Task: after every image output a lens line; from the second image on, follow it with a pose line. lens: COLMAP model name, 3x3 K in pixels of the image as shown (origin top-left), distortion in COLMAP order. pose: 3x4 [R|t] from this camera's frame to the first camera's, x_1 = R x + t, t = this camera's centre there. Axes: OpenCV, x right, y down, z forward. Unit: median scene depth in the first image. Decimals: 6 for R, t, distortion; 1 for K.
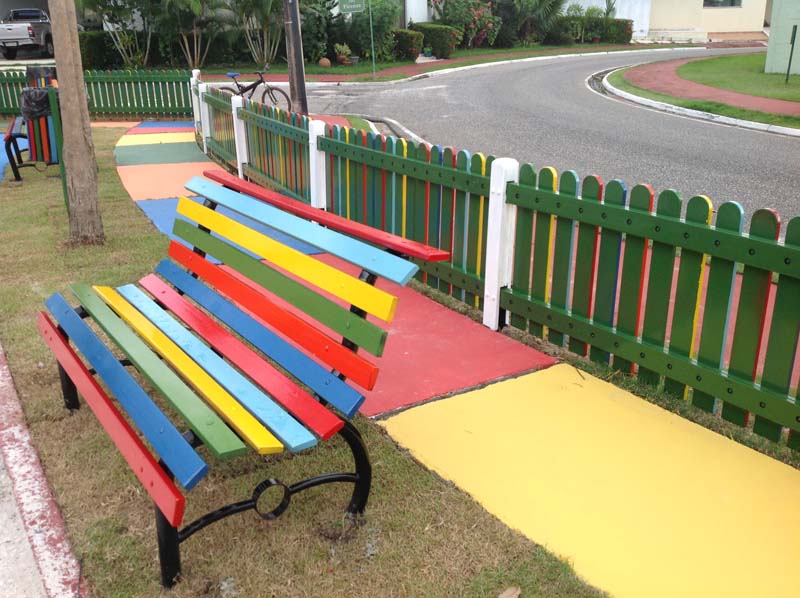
lens RADIAL K [[788.2, 0, 374.3], [0, 788.2, 298.5], [0, 0, 1]] dist [0.142005, -0.316252]
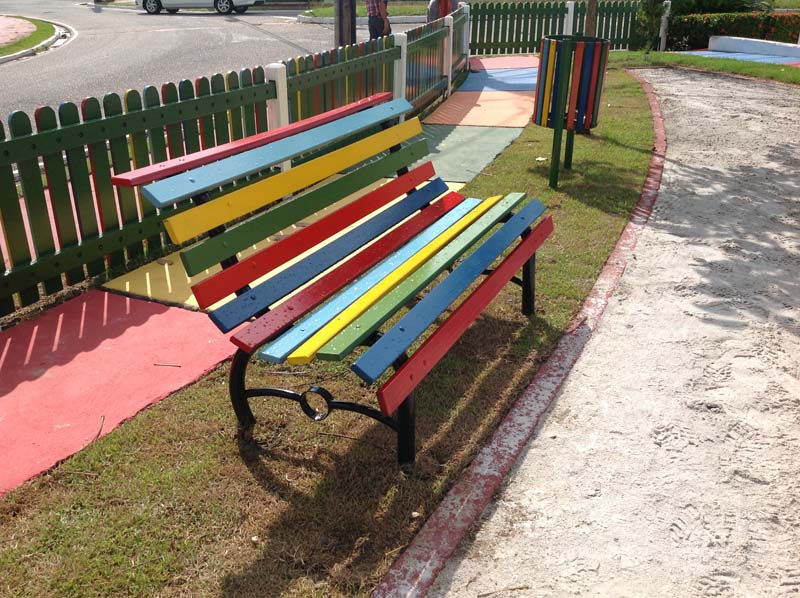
lens RADIAL K [[773.3, 0, 399.5], [0, 773.3, 316.4], [0, 0, 1]] dist [0.153870, -0.288209]
pose [[-0.526874, -0.354257, 0.772597, -1.060322], [0.313875, 0.763649, 0.564202, -0.469100], [-0.789865, 0.539762, -0.291154, 1.344689]]
